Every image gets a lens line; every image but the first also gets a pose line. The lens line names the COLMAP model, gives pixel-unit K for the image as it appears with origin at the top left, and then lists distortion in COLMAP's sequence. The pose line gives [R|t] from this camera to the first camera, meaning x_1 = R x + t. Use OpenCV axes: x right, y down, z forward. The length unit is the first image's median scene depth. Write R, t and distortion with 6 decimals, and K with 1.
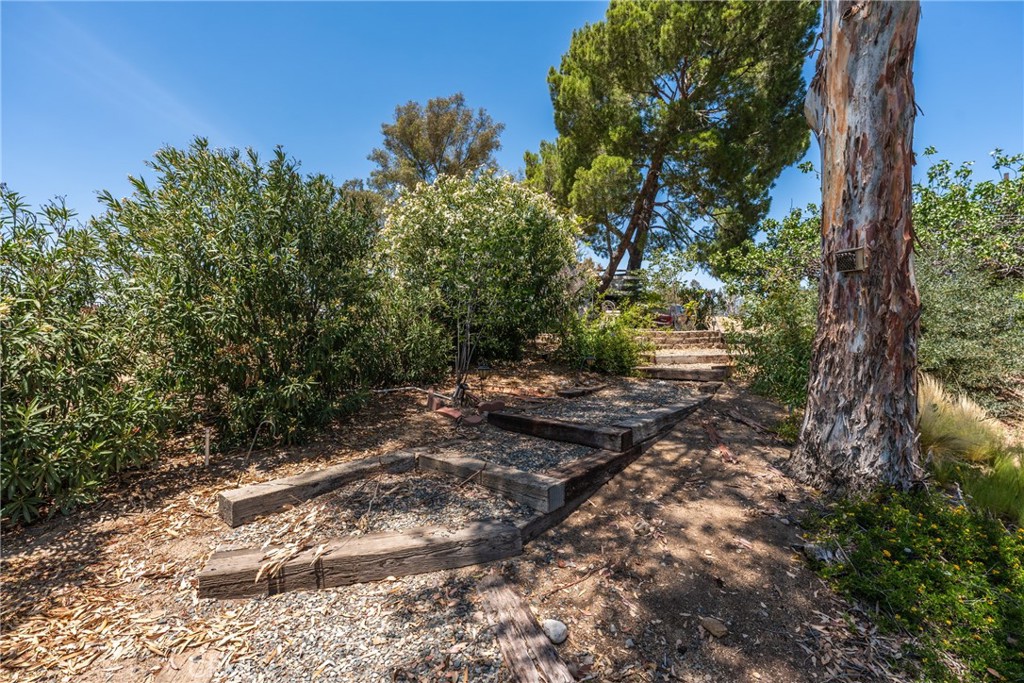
lens RADIAL K [[444.1, 0, 512.5], [0, 444.1, 342.2], [0, 0, 1]] dist [-0.000353, 0.000015]
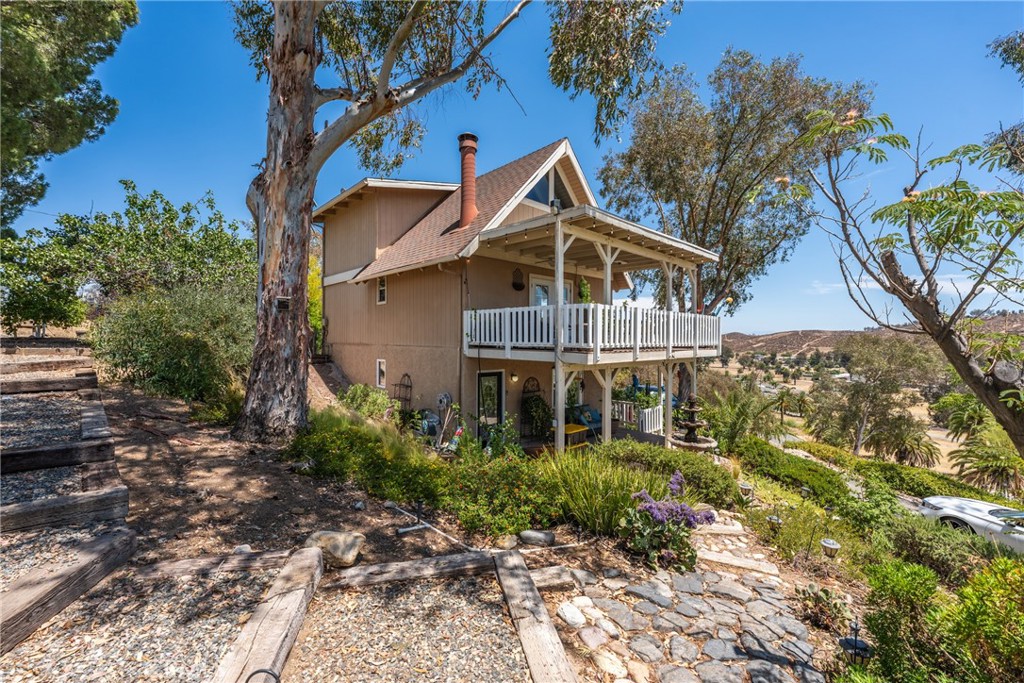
lens RADIAL K [[414.0, 0, 512.1], [0, 414.0, 343.1], [0, 0, 1]] dist [0.000726, 0.000279]
pose [[0.065164, -0.003932, 0.997867, -0.778541], [-0.005291, 0.999977, 0.004286, -0.041702], [-0.997861, -0.005559, 0.065142, 0.011882]]
